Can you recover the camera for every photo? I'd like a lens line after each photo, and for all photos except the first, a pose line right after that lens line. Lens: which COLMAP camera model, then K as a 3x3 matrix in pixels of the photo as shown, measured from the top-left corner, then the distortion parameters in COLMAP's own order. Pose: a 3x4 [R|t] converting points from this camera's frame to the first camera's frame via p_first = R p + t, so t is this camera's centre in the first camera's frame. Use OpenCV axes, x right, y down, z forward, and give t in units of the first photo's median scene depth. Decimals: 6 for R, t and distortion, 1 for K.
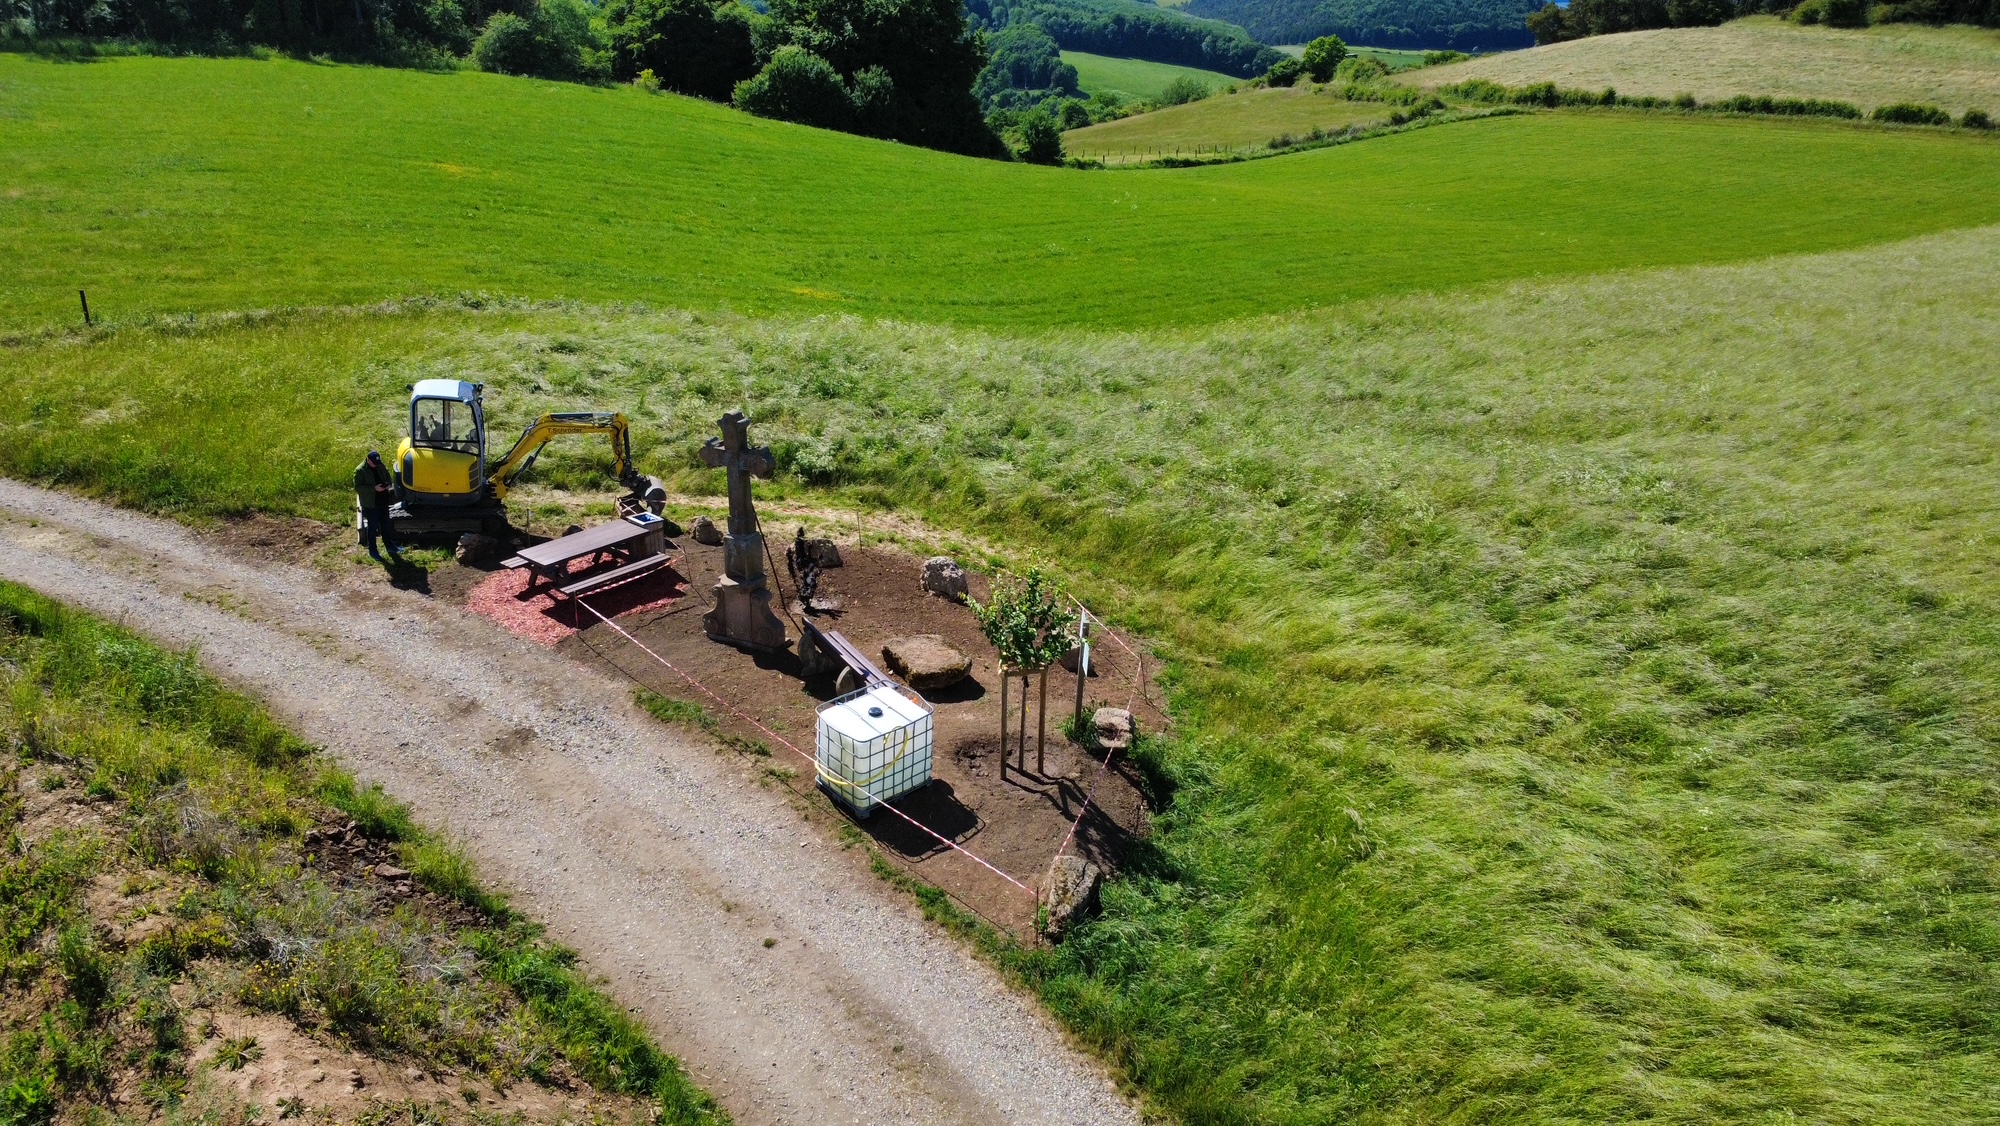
lens RADIAL K [[1469.0, 0, 1002.9], [0, 1469.0, 557.3], [0, 0, 1]] dist [0.012197, -0.007504]
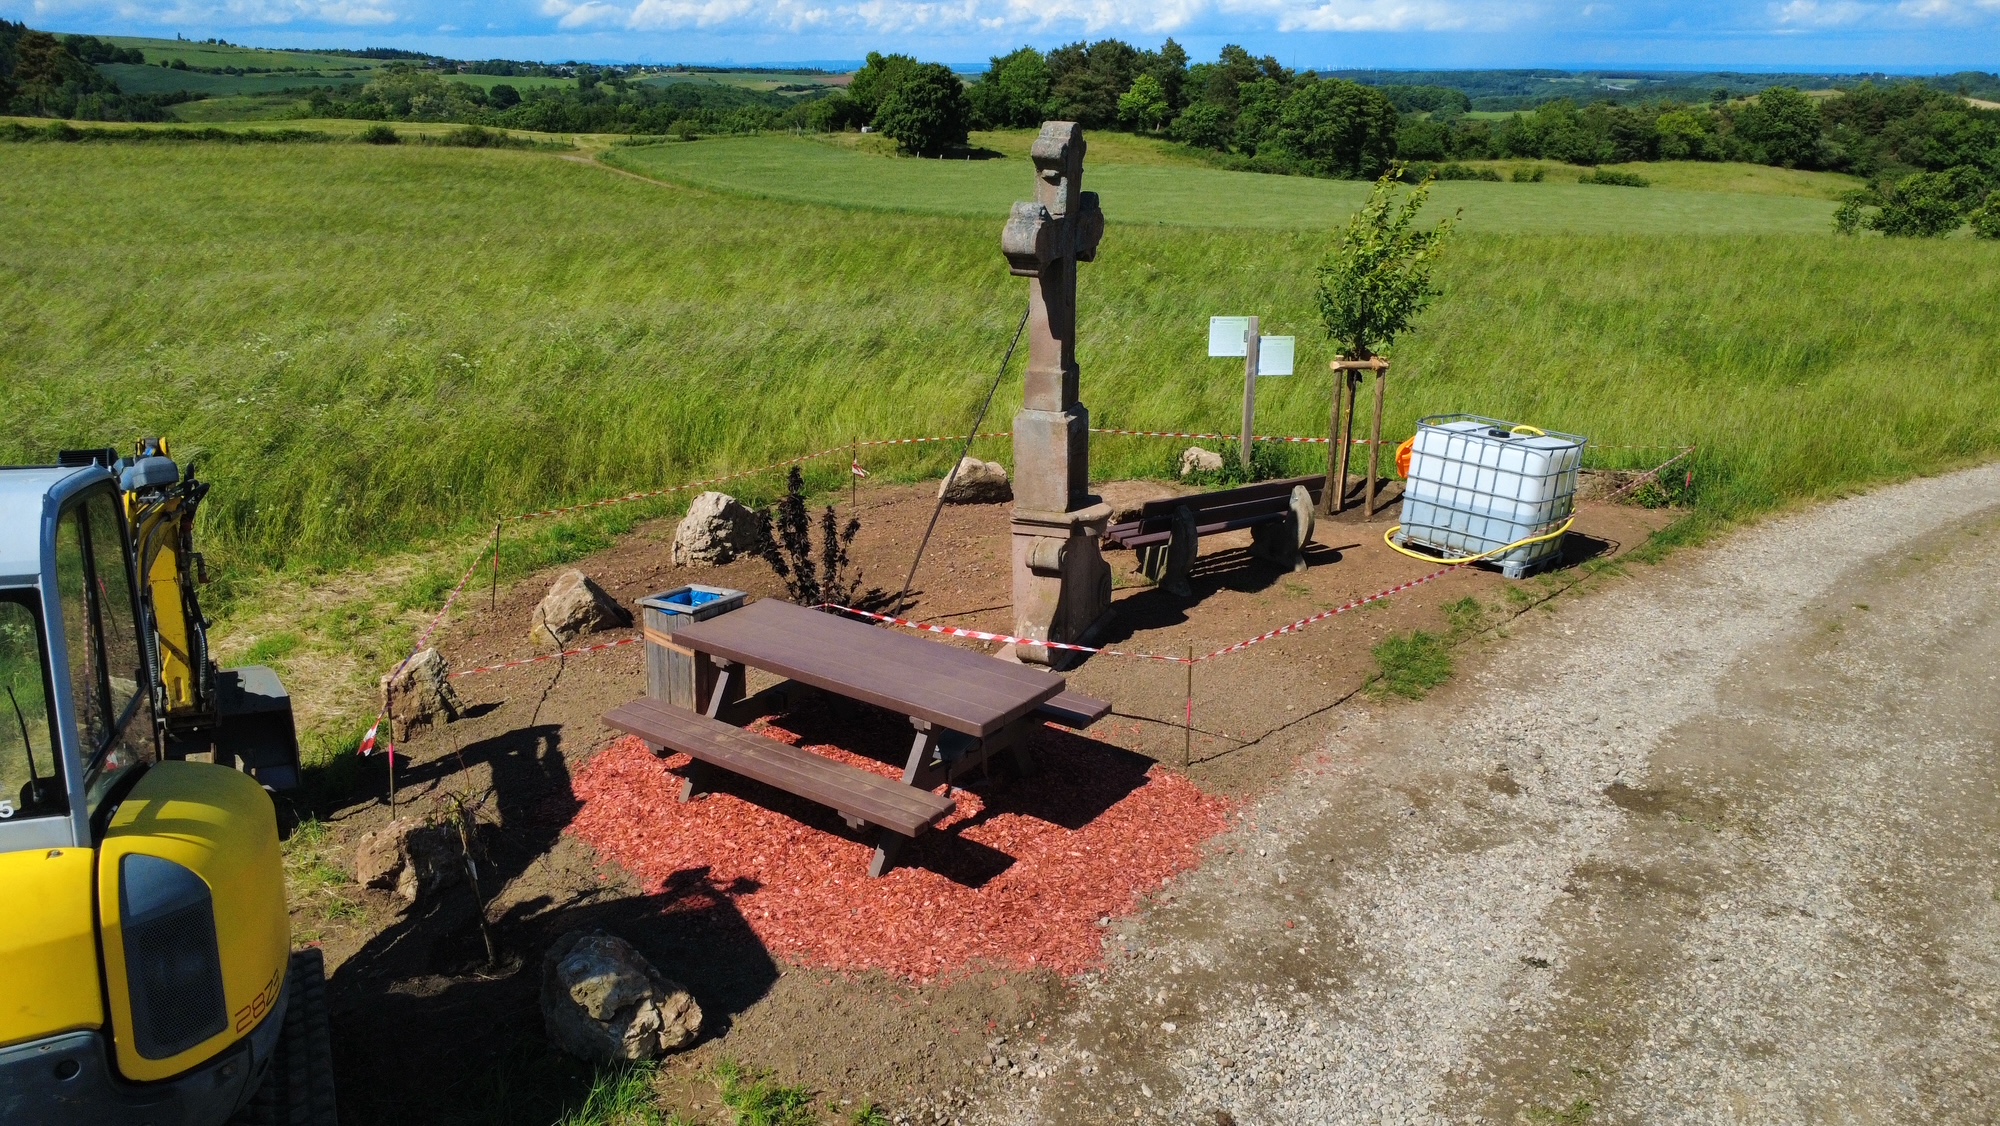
lens RADIAL K [[1469.0, 0, 960.7], [0, 1469.0, 561.7], [0, 0, 1]] dist [0.012197, -0.007504]
pose [[-0.069348, -0.334560, 0.939819, -0.095117], [0.357059, 0.871352, 0.336534, -0.021660], [-0.931504, 0.358909, 0.059031, 0.154276]]
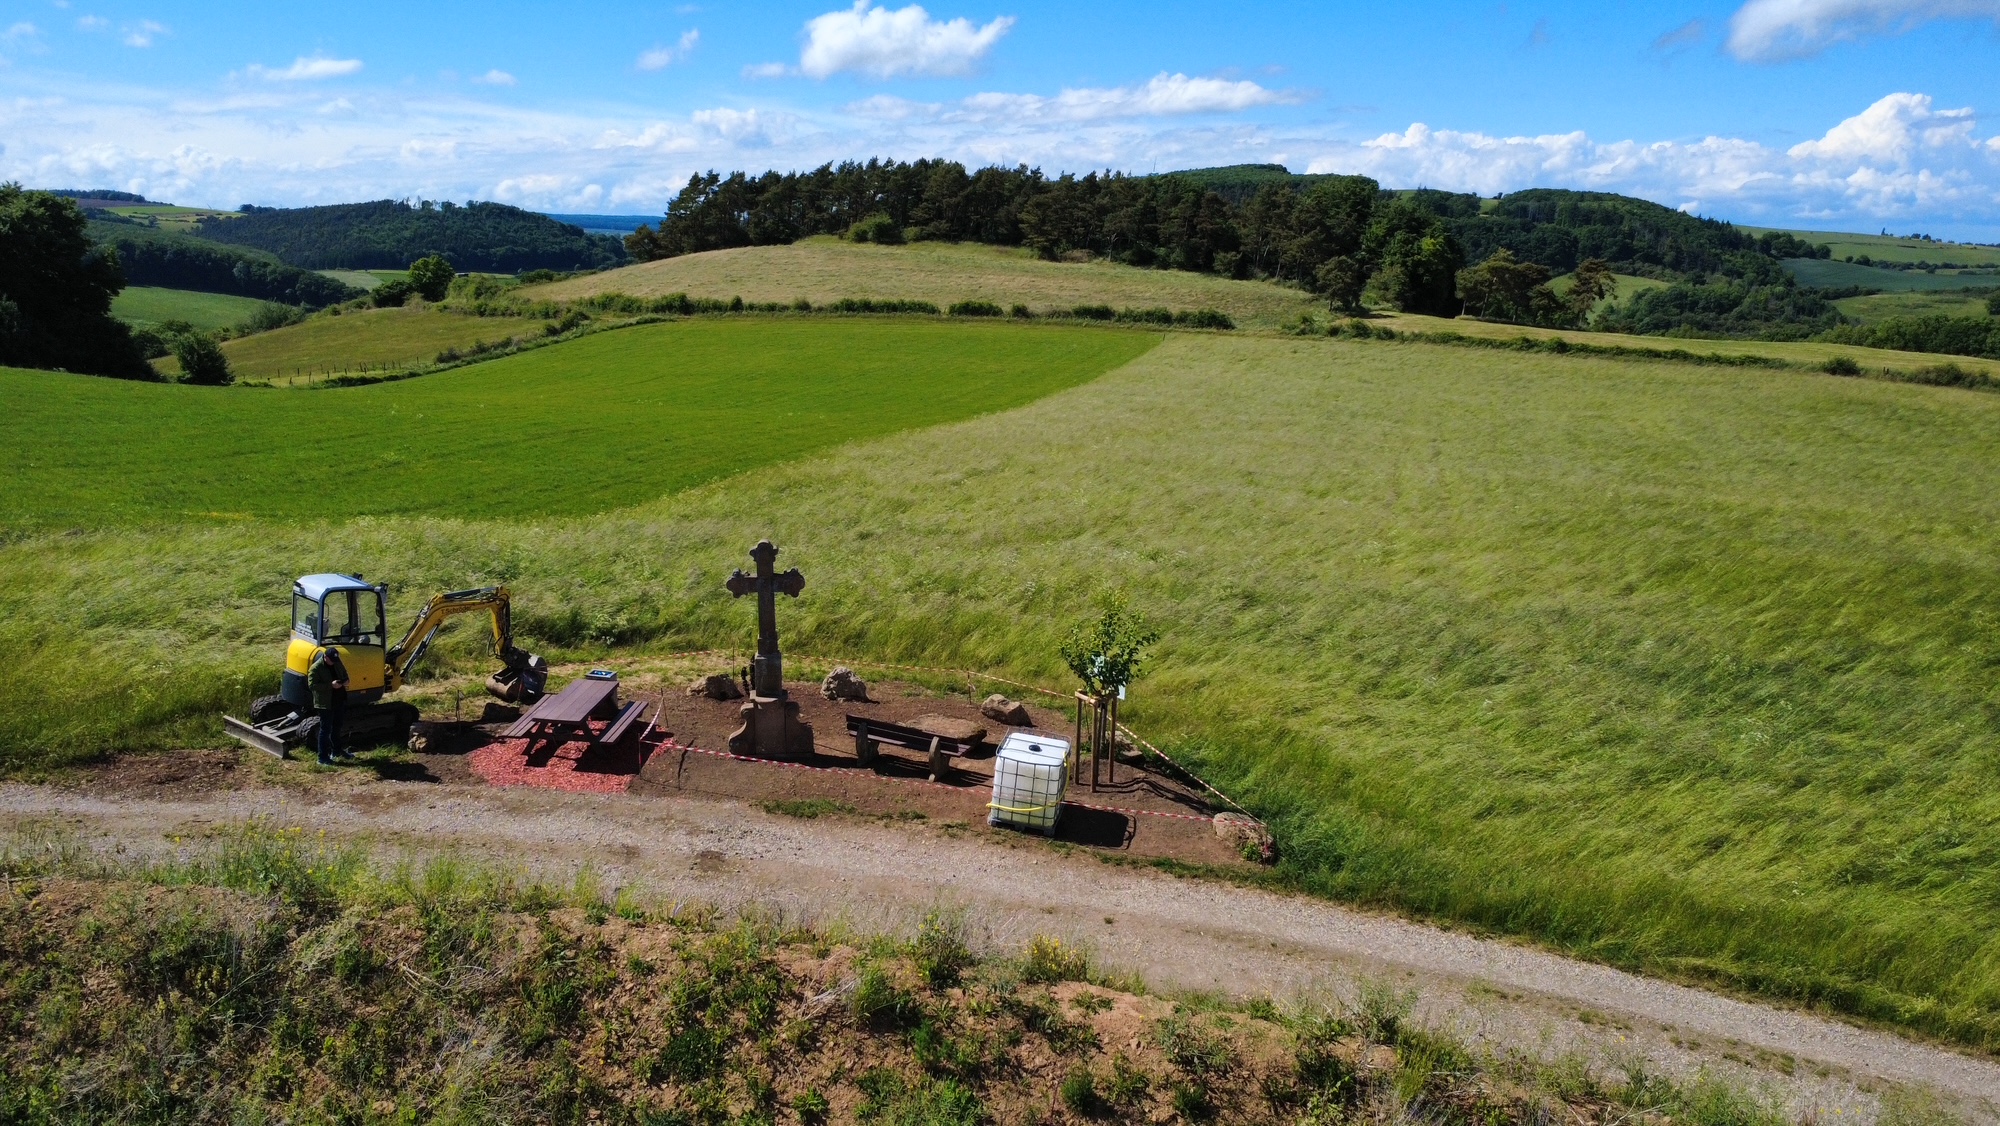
lens RADIAL K [[1469.0, 0, 978.6], [0, 1469.0, 585.3], [0, 0, 1]] dist [0.012197, -0.007504]
pose [[0.816603, -0.137430, 0.560601, -0.098879], [0.205426, 0.976846, -0.059763, 0.004739], [-0.539408, 0.163965, 0.825927, 0.001071]]
